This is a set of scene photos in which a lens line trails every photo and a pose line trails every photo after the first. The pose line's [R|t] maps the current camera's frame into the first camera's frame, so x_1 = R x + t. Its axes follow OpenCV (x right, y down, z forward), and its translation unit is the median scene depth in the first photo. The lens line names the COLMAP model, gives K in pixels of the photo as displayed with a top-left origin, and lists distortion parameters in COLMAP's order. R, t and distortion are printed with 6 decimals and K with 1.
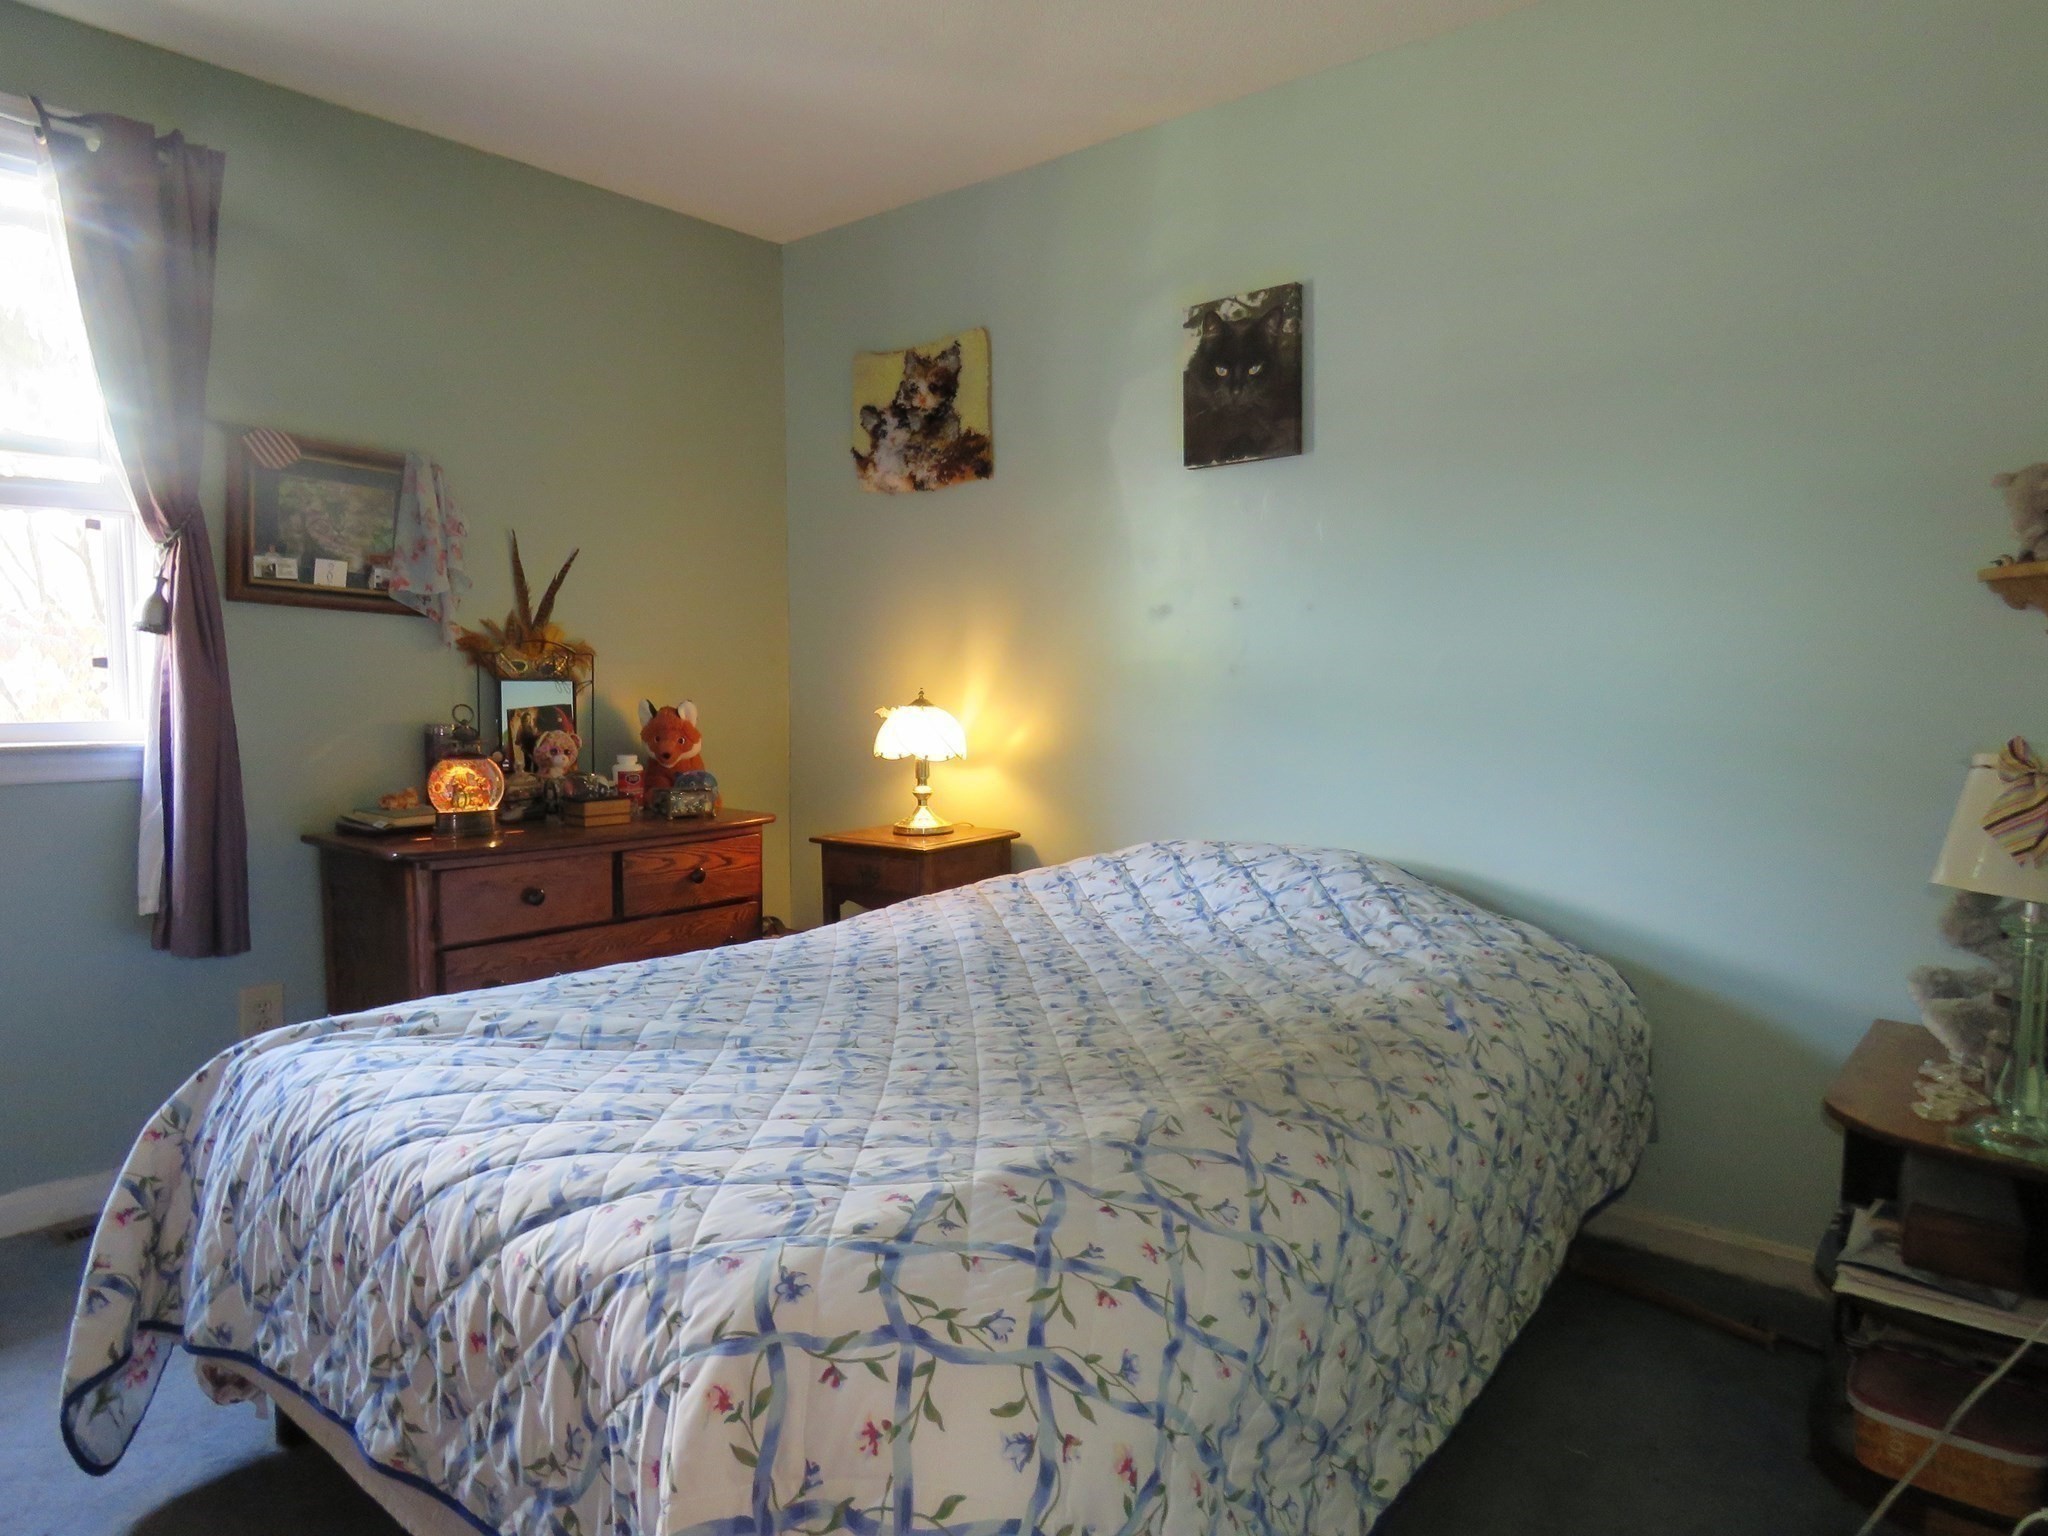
lens RADIAL K [[1301.4, 0, 1020.7], [0, 1301.4, 759.3], [0, 0, 1]] dist [-0.000048, -0.002948]
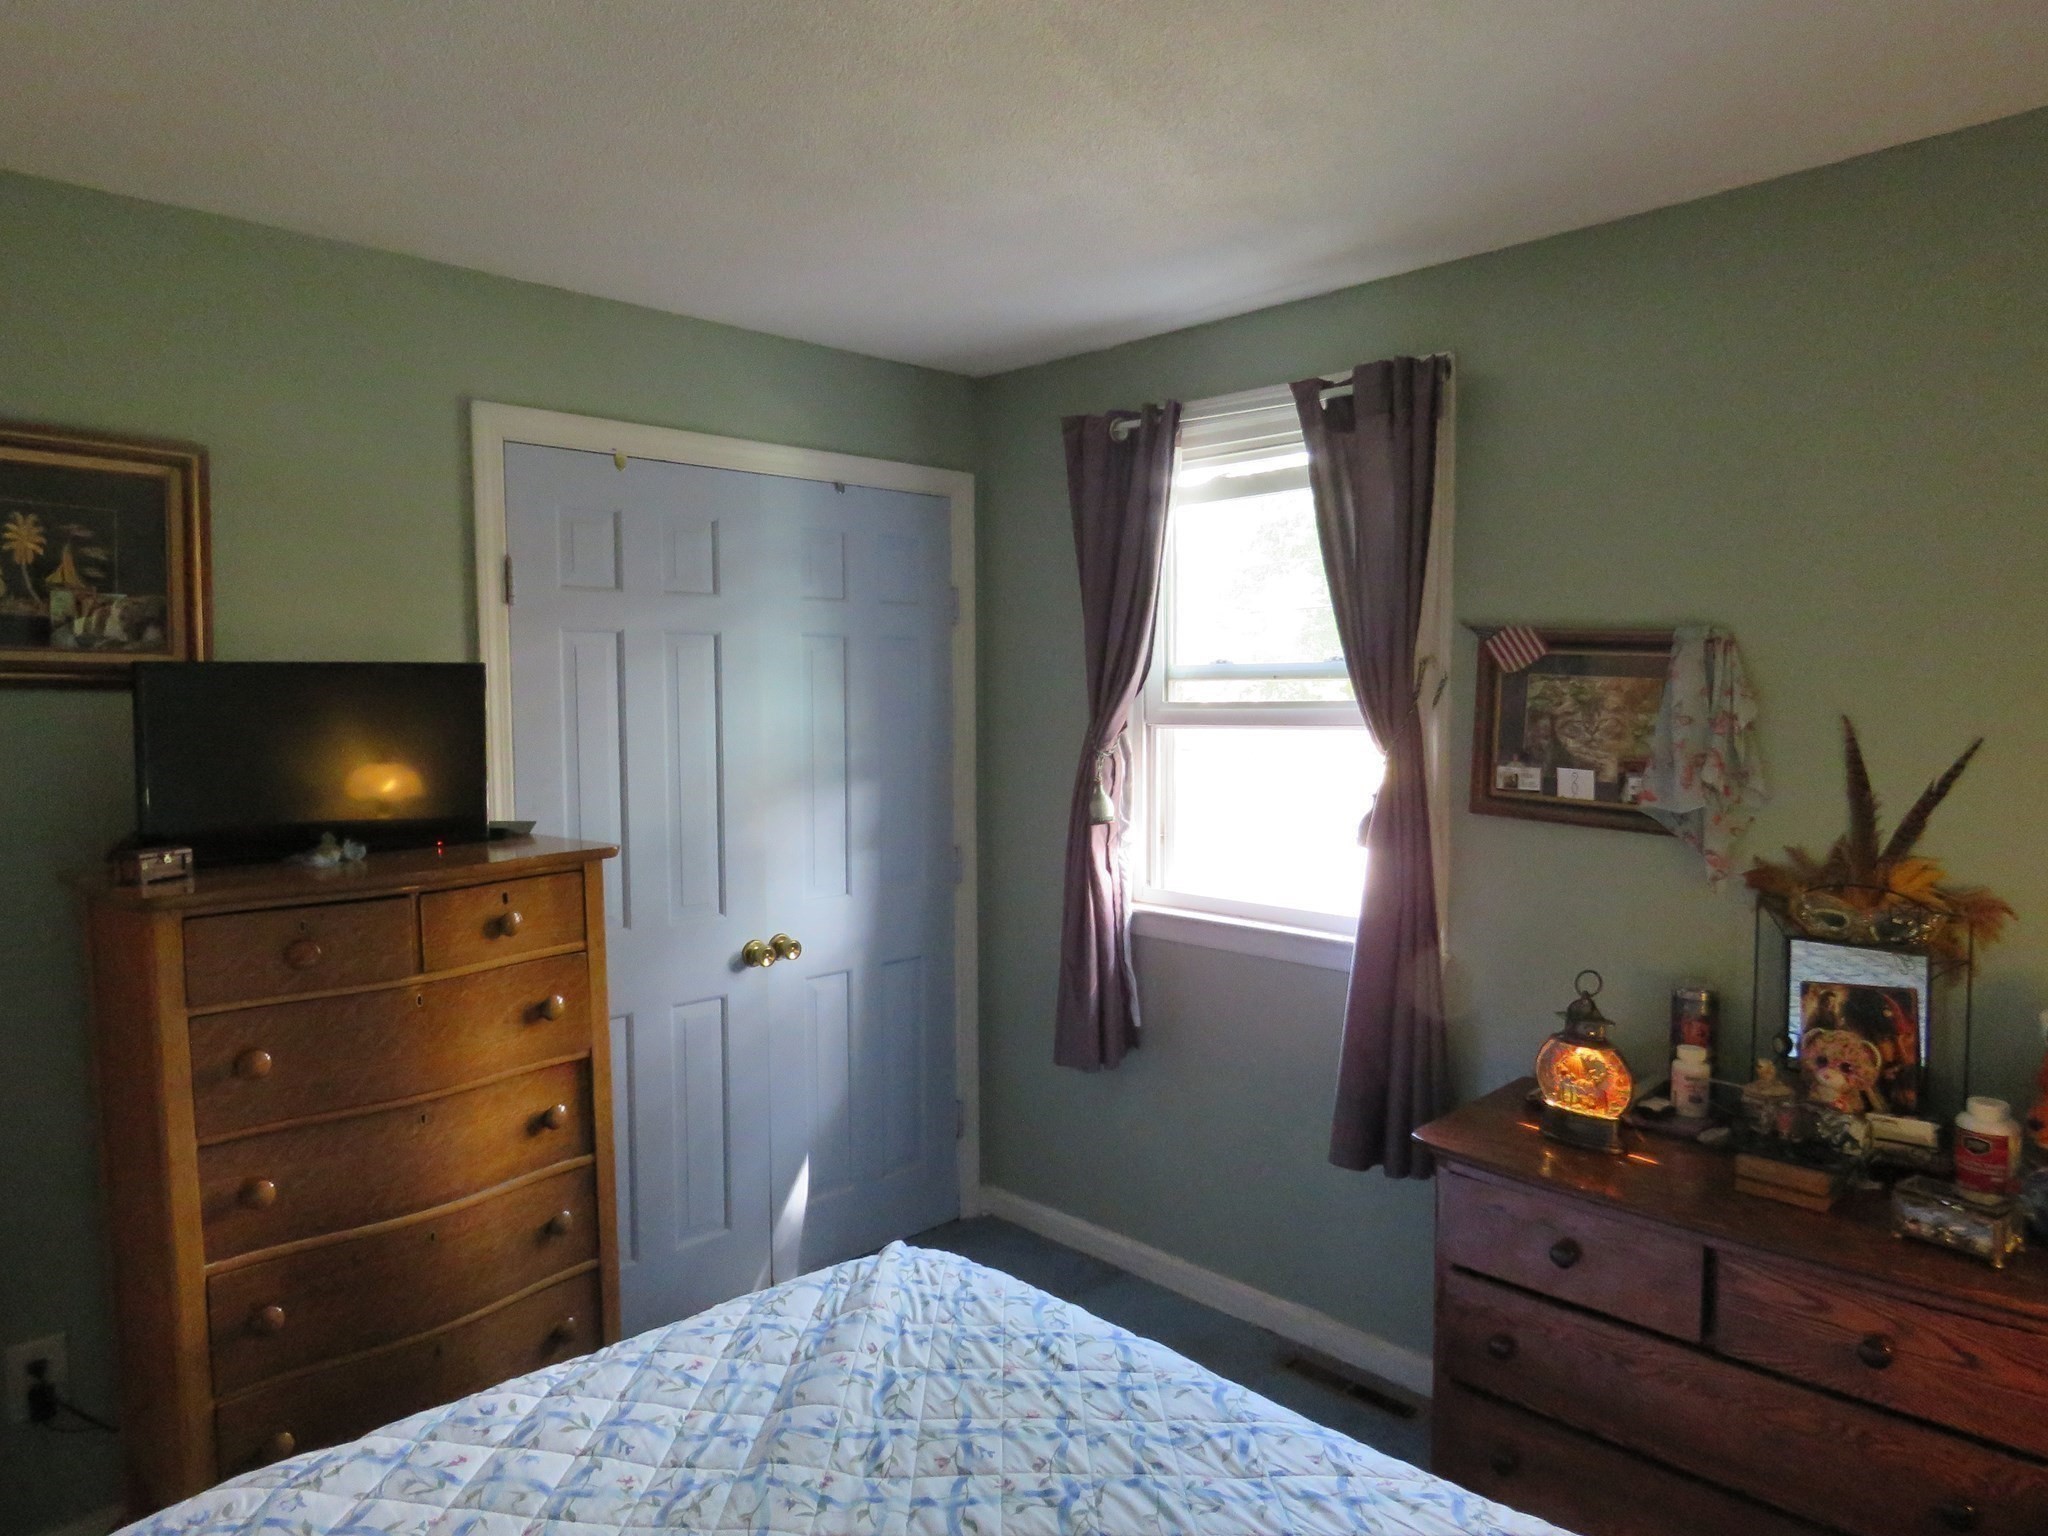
lens RADIAL K [[1301.4, 0, 1021.0], [0, 1301.4, 768.9], [0, 0, 1]] dist [-0.000048, -0.002948]
pose [[-0.095276, 0.058586, -0.993725, 0.336172], [-0.062302, 0.995959, 0.064691, -0.179364], [0.993499, 0.068075, -0.091241, 0.695092]]
